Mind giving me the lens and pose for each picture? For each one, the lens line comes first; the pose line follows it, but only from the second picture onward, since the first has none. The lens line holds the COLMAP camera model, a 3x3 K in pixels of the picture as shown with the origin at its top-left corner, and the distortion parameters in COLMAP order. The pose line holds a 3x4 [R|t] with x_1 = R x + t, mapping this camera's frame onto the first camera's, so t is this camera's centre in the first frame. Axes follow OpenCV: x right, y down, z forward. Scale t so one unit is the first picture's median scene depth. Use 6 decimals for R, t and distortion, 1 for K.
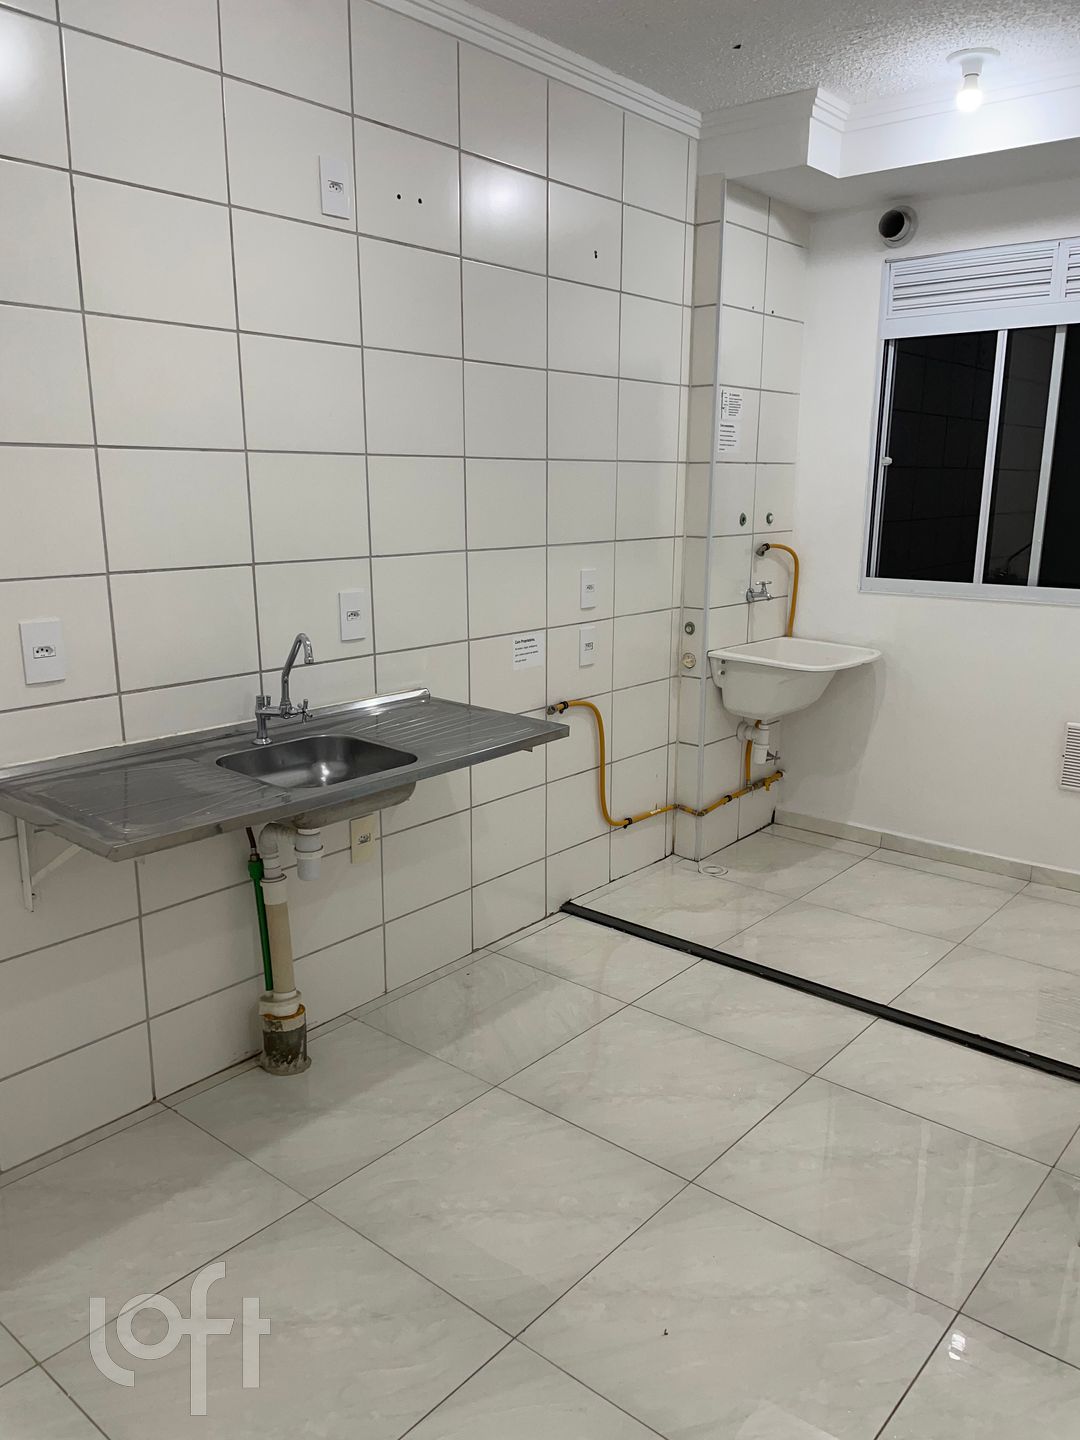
lens RADIAL K [[1079.4, 0, 542.8], [0, 1079.4, 738.4], [0, 0, 1]] dist [0.089316, -0.113499]
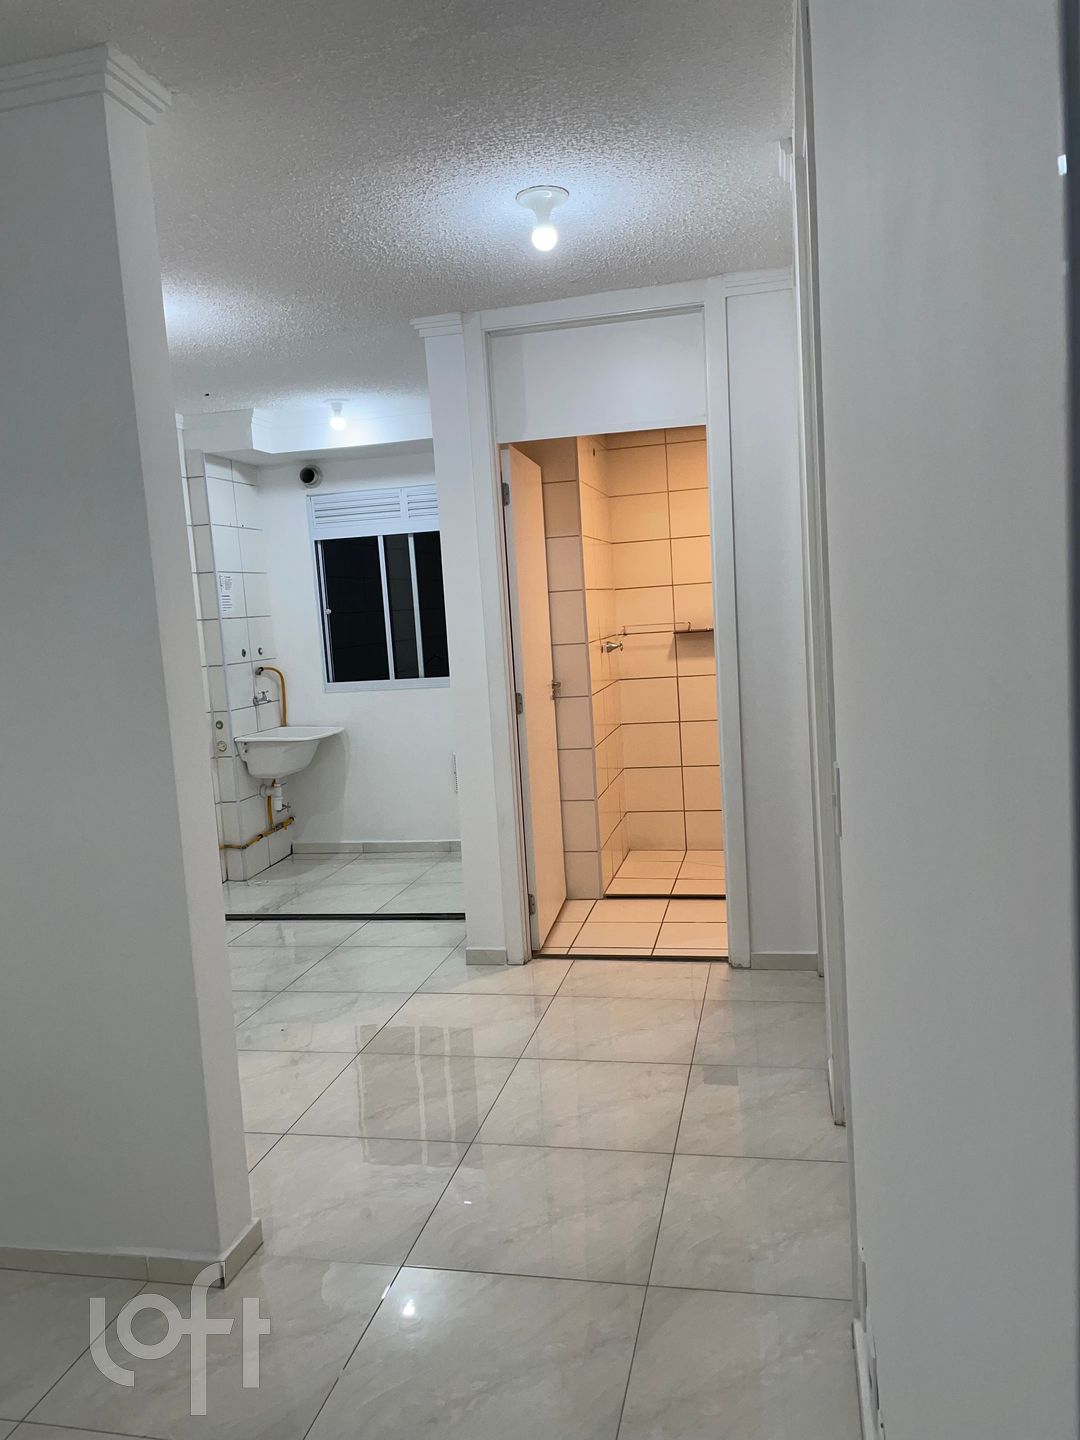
lens RADIAL K [[1079.4, 0, 542.8], [0, 1079.4, 722.5], [0, 0, 1]] dist [0.089316, -0.113499]
pose [[0.883550, -0.110772, 0.455049, -0.163846], [0.172895, 0.980141, -0.097109, 0.126768], [-0.435255, 0.164476, 0.885156, -0.571185]]
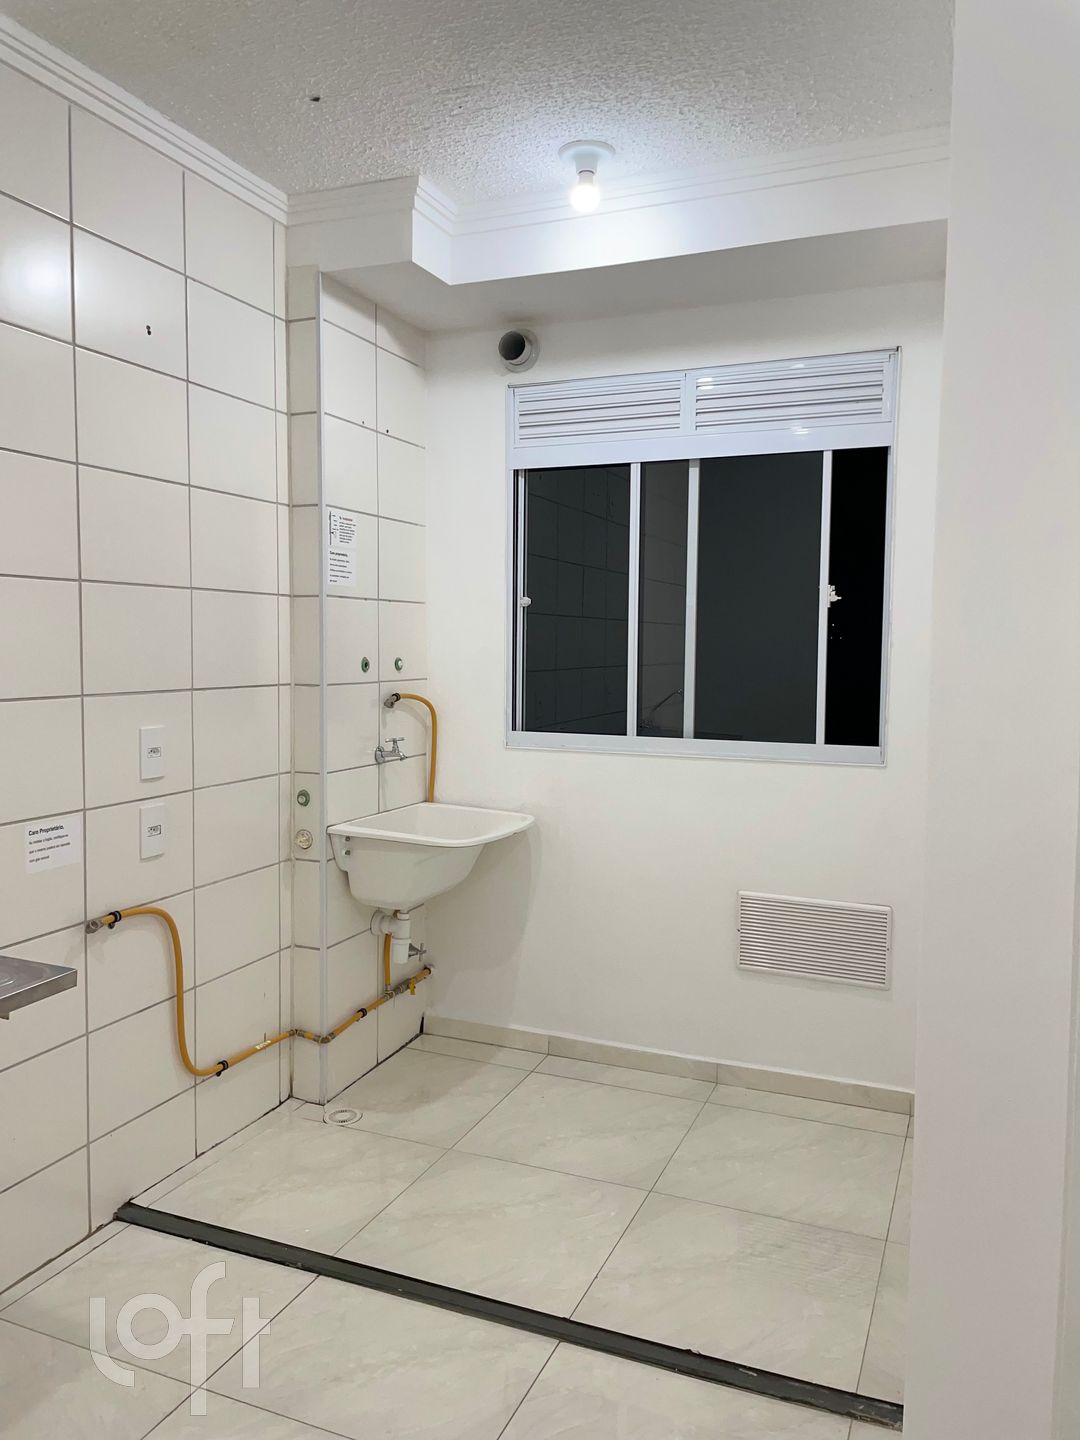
lens RADIAL K [[1079.4, 0, 538.4], [0, 1079.4, 704.8], [0, 0, 1]] dist [0.089316, -0.113499]
pose [[0.953907, -0.012910, 0.299825, 0.065999], [0.064552, 0.984514, -0.162985, -0.030224], [-0.293078, 0.174827, 0.939968, 0.202610]]
